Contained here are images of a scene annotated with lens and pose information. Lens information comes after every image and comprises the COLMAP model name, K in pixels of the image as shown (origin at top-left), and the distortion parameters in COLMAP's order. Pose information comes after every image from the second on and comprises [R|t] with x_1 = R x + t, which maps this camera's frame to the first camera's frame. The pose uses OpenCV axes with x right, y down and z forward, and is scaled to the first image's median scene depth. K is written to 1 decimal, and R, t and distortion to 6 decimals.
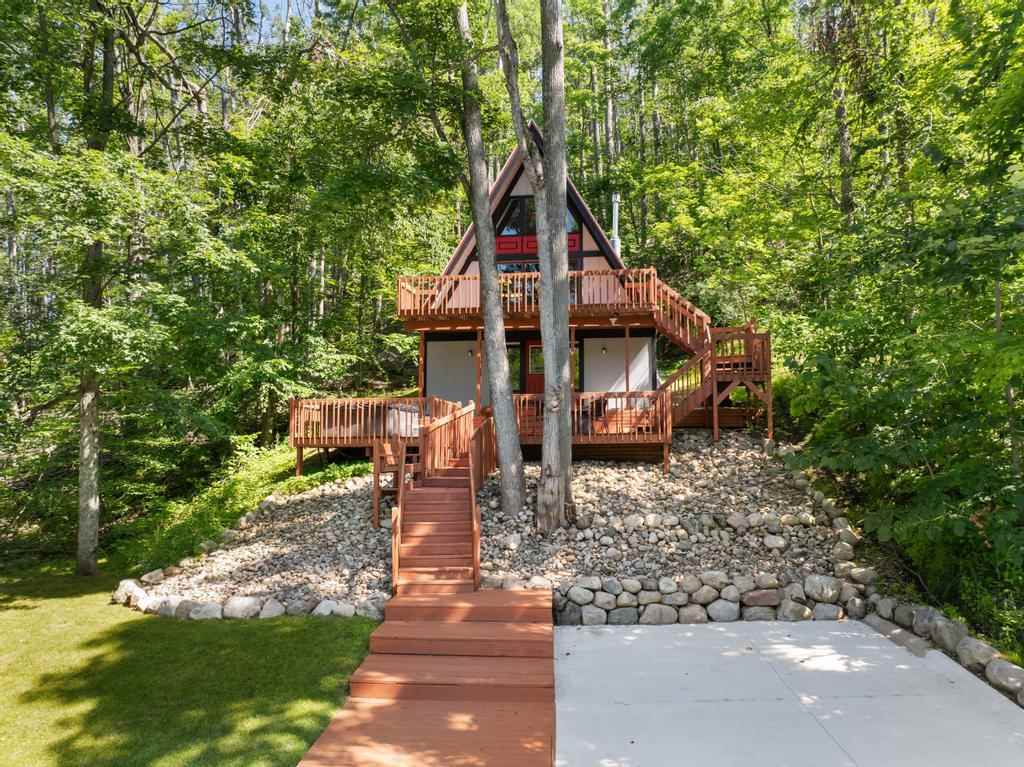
lens RADIAL K [[721.8, 0, 512.0], [0, 721.8, 383.5], [0, 0, 1]] dist [-0.034342, 0.002593]
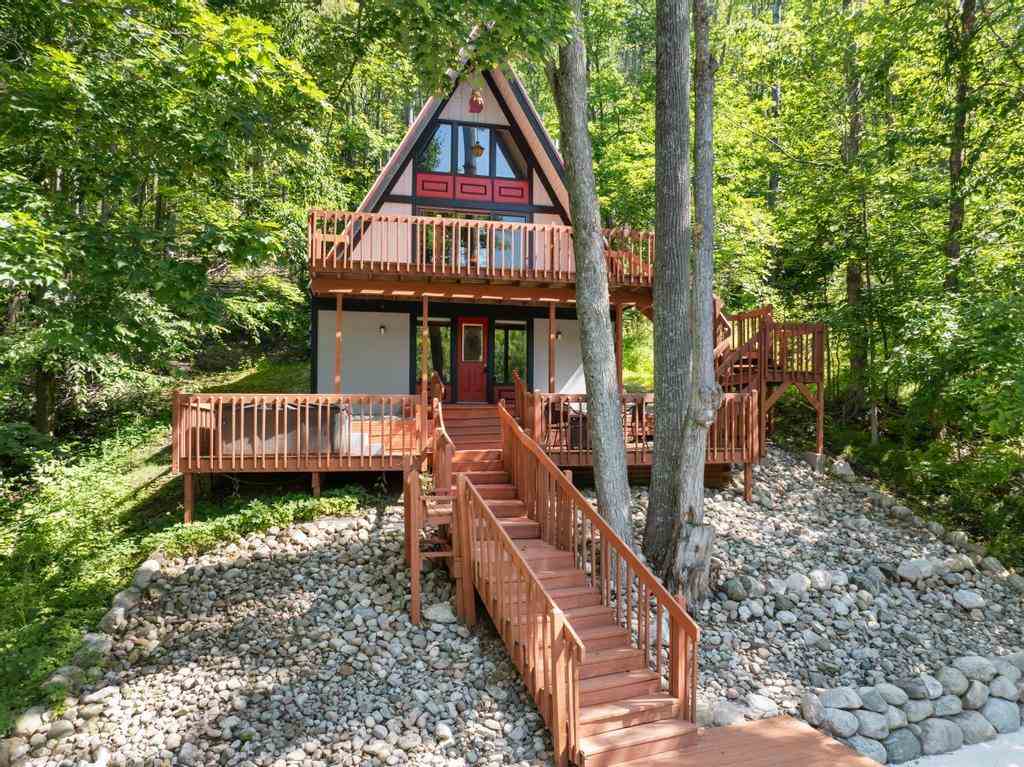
lens RADIAL K [[732.4, 0, 512.5], [0, 732.4, 411.1], [0, 0, 1]] dist [-0.033581, 0.000681]
pose [[0.930592, 0.010815, 0.365899, -0.288194], [-0.031151, 0.998277, 0.049719, -0.001358], [-0.364731, -0.057666, 0.929326, 0.373126]]
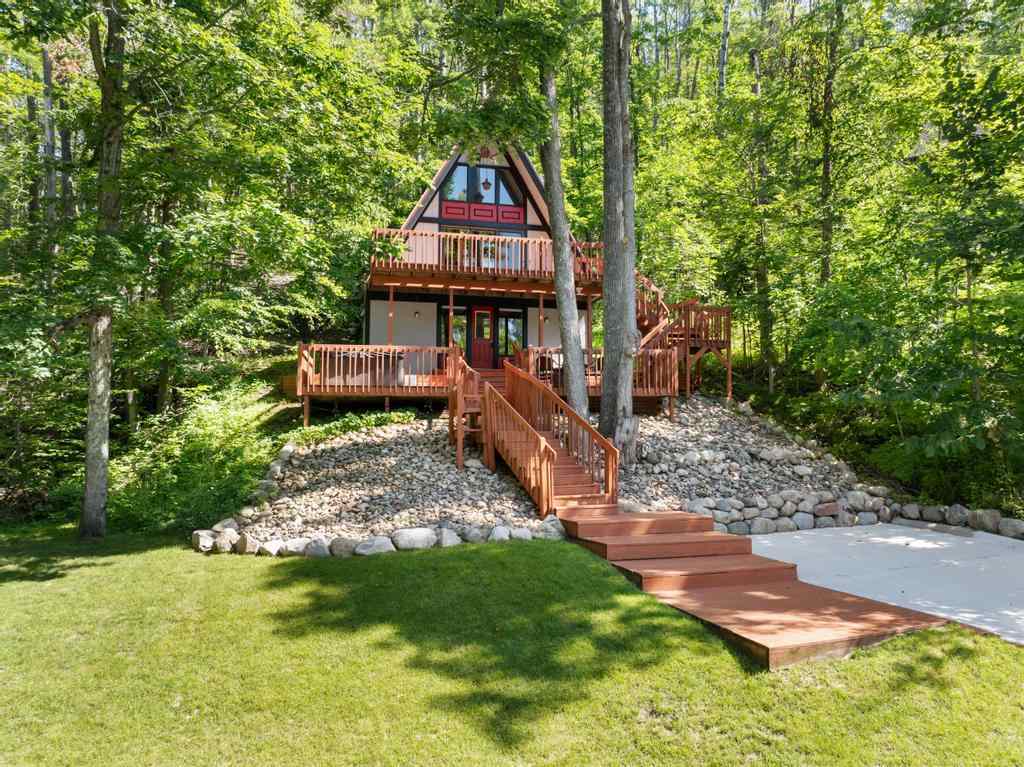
lens RADIAL K [[721.8, 0, 512.0], [0, 721.8, 383.5], [0, 0, 1]] dist [-0.034342, 0.002593]
pose [[0.926773, 0.030672, 0.374368, -0.429187], [-0.031374, 0.999499, -0.004220, 0.074000], [-0.374310, -0.007835, 0.927271, 0.047191]]
